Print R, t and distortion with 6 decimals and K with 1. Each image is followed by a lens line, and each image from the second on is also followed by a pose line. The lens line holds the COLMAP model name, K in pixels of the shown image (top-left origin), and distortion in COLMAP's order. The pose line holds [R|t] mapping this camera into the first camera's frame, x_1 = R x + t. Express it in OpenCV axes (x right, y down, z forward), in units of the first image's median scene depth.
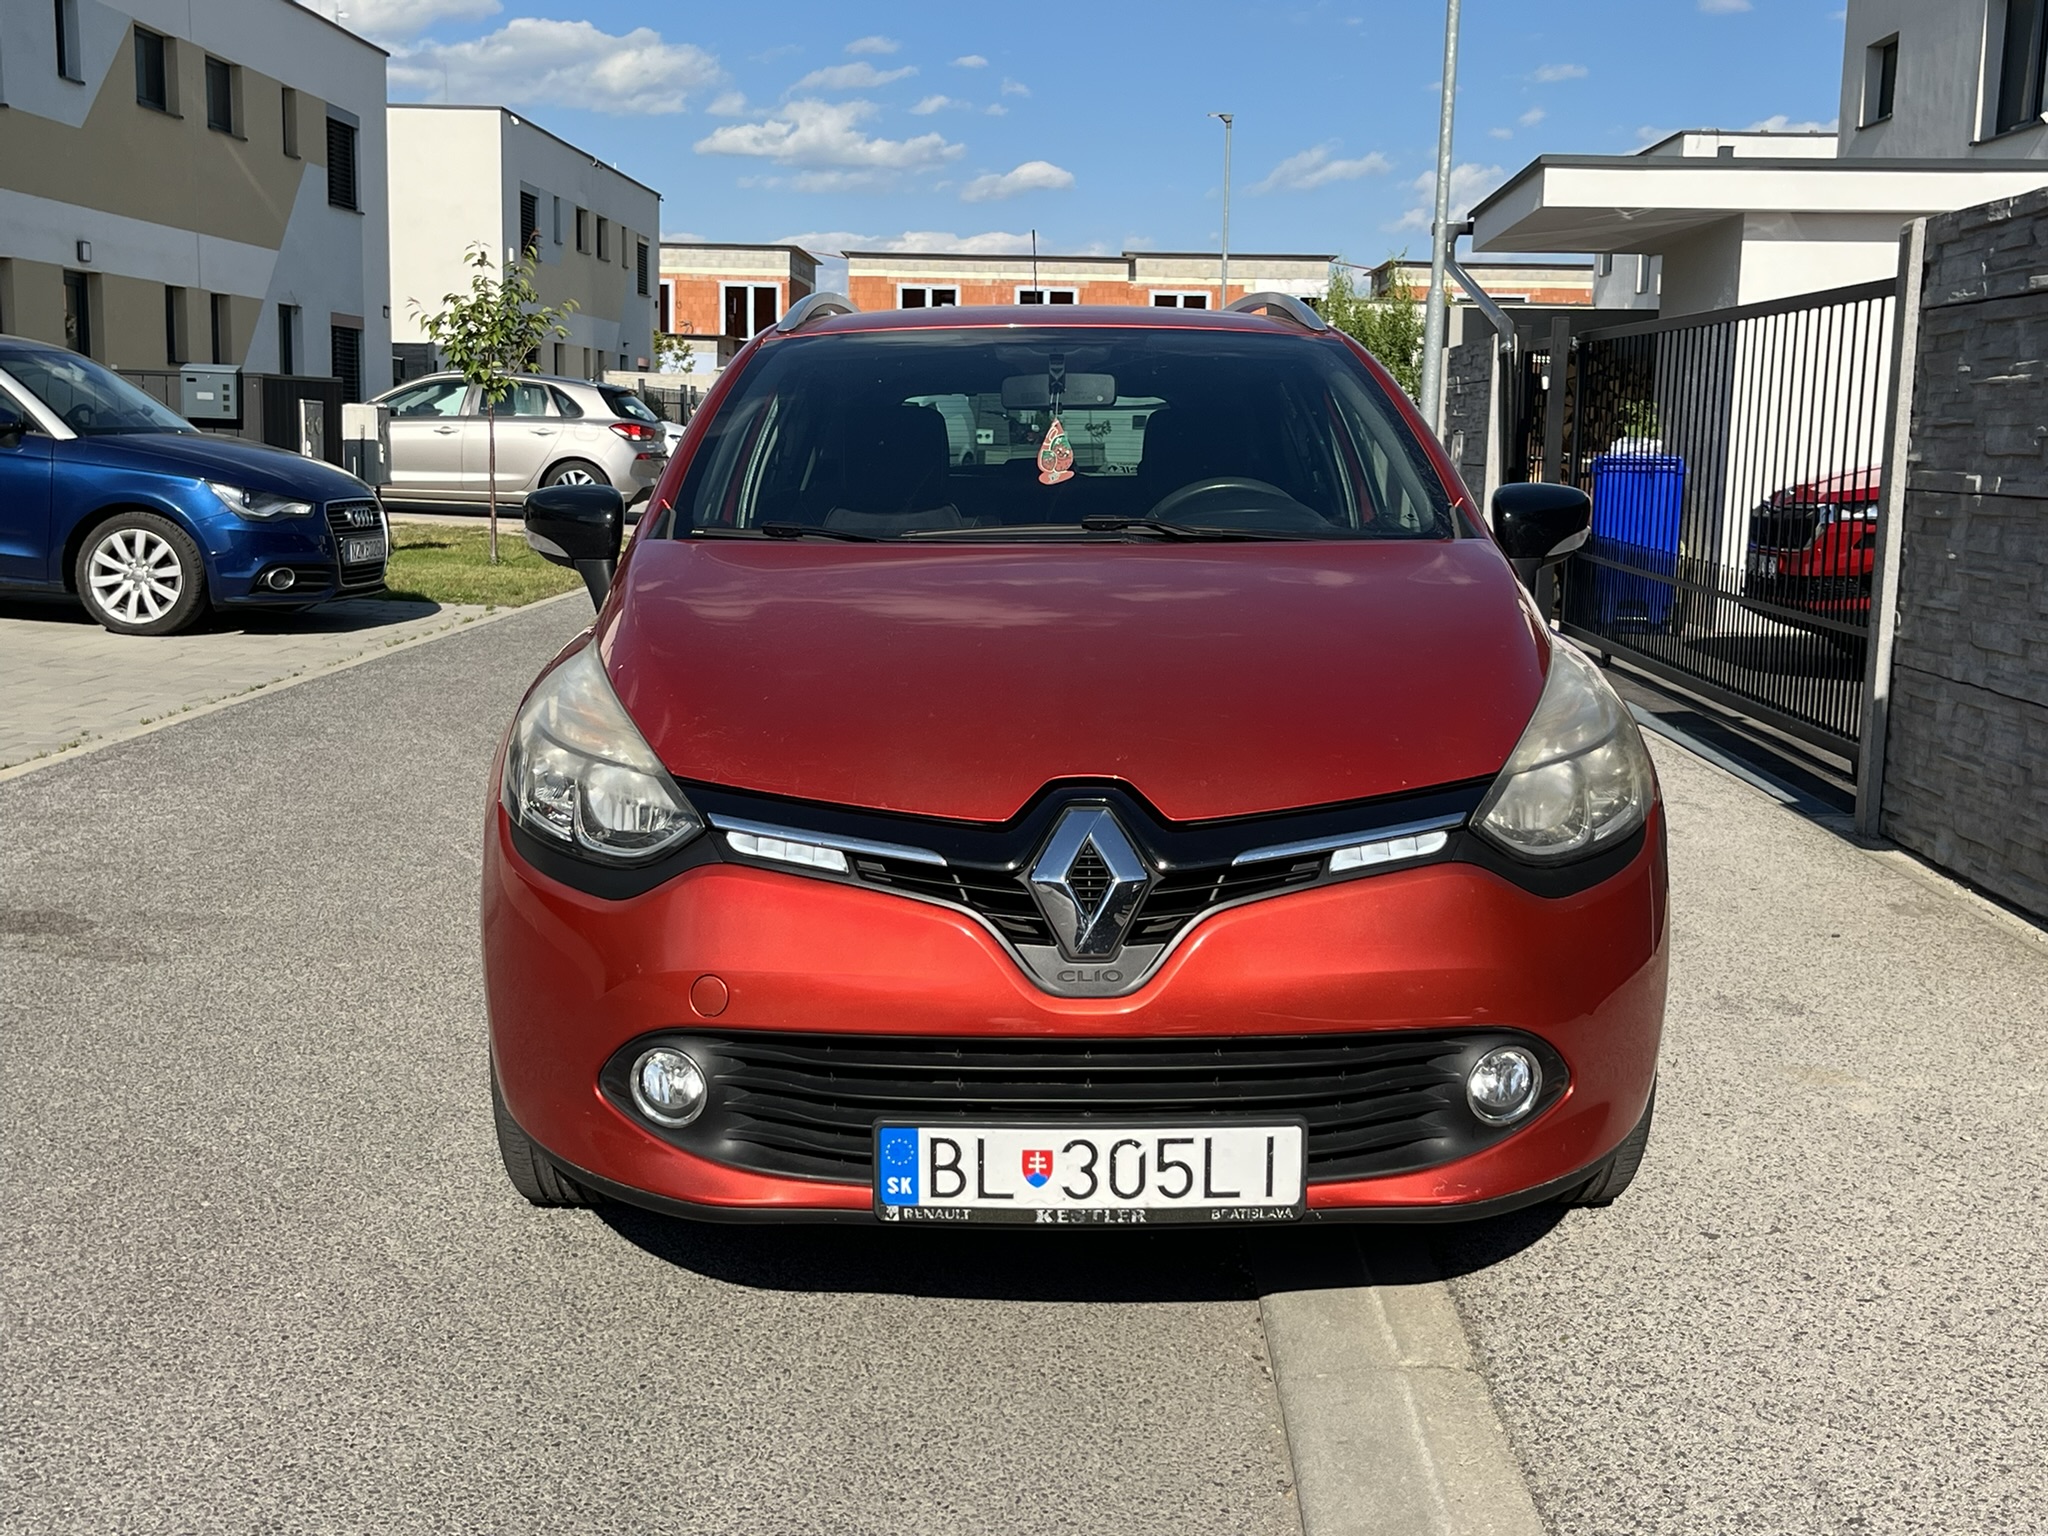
lens RADIAL K [[2238.5, 0, 1007.5], [0, 2238.5, 766.5], [0, 0, 1]] dist [0.024918, 0.000000]
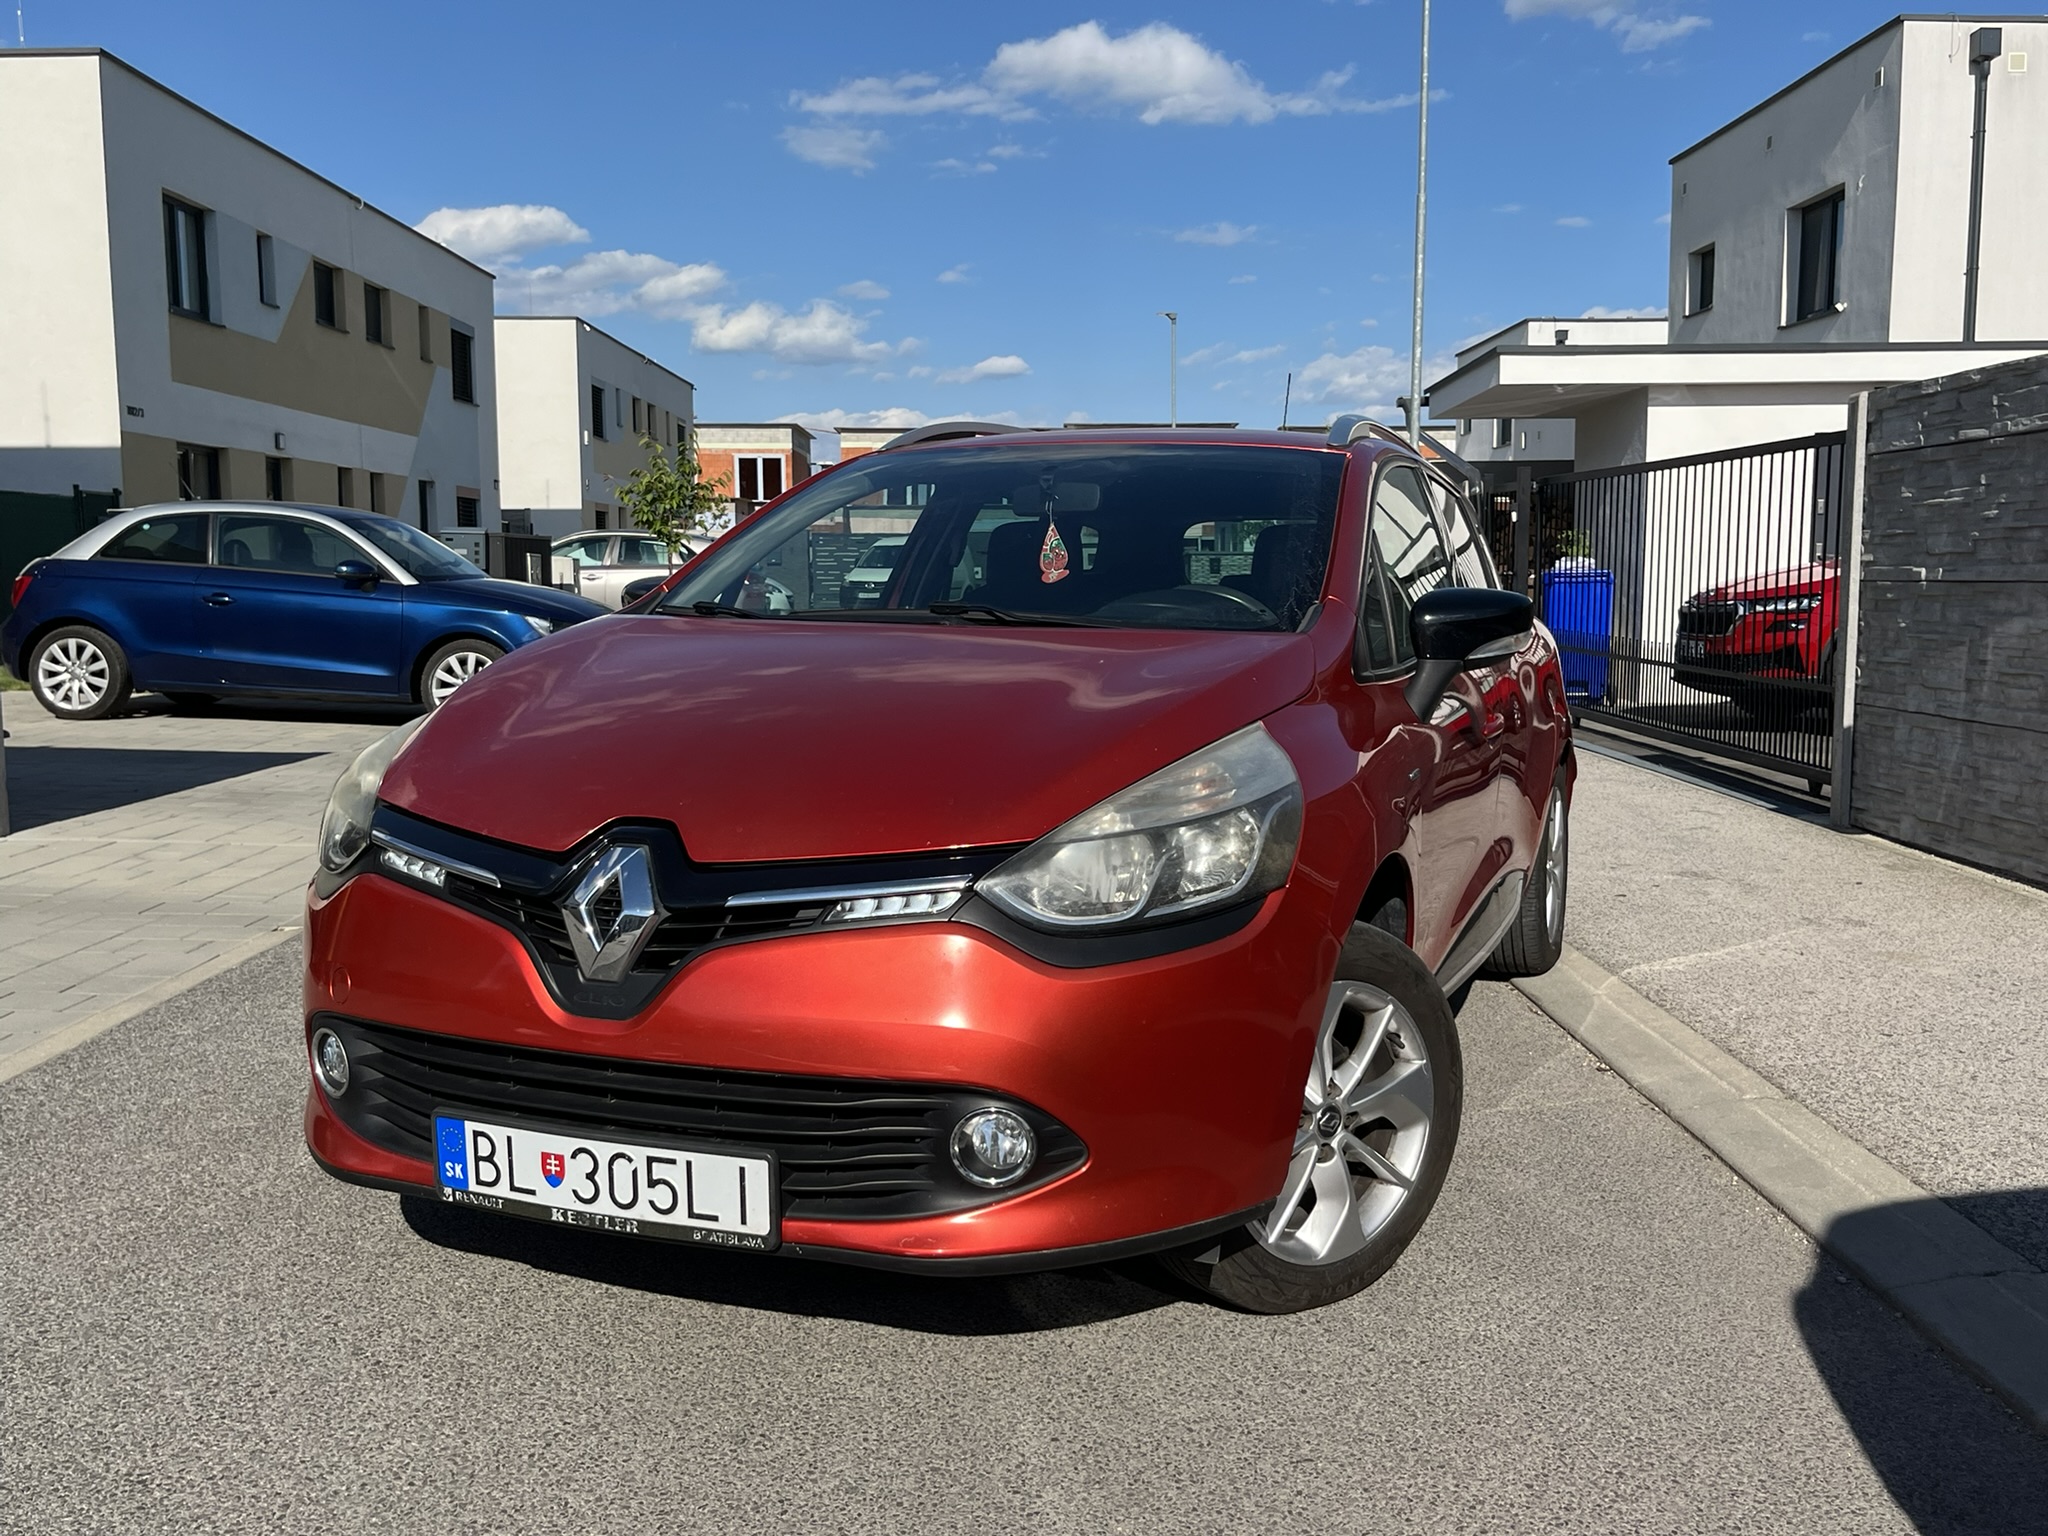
lens RADIAL K [[1881.5, 0, 1023.0], [0, 1881.5, 772.4], [0, 0, 1]] dist [0.031609, 0.000000]
pose [[0.998678, -0.028554, 0.042751, -0.095077], [0.030349, 0.998659, -0.041948, 0.016564], [-0.041496, 0.043190, 0.998205, -0.087306]]
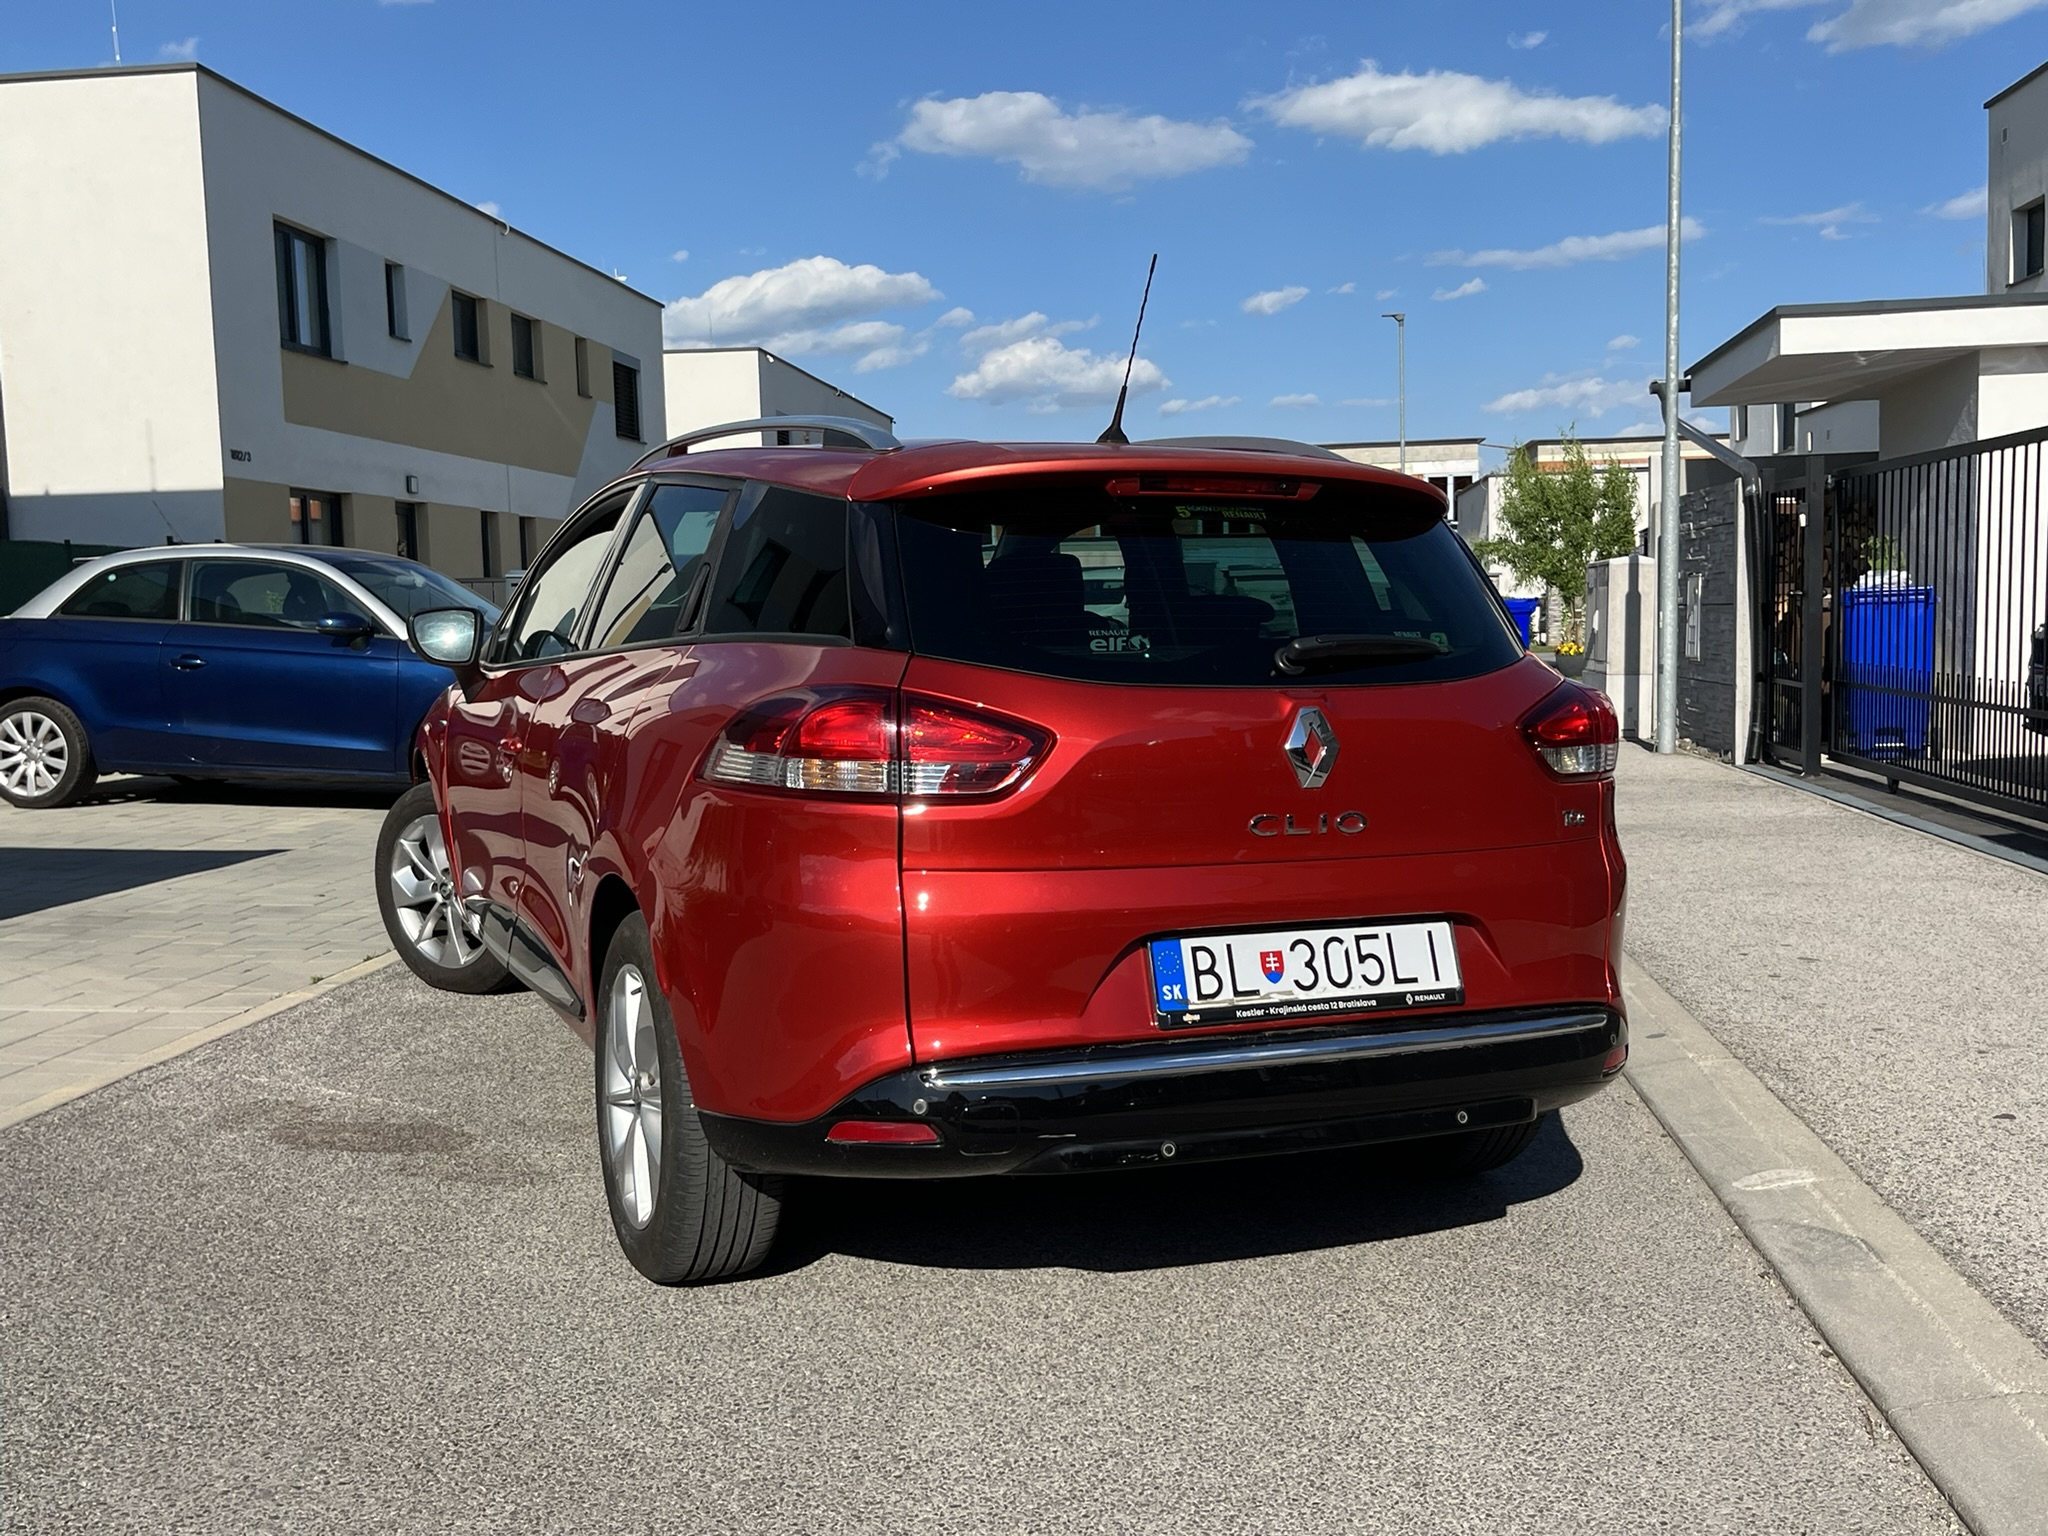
lens RADIAL K [[1945.1, 0, 1044.3], [0, 1945.1, 777.4], [0, 0, 1]] dist [0.024830, 0.000000]
pose [[0.996508, -0.040615, -0.072958, -0.043184], [0.035836, 0.997198, -0.065659, -0.006779], [0.075421, 0.062815, 0.995171, 0.084094]]
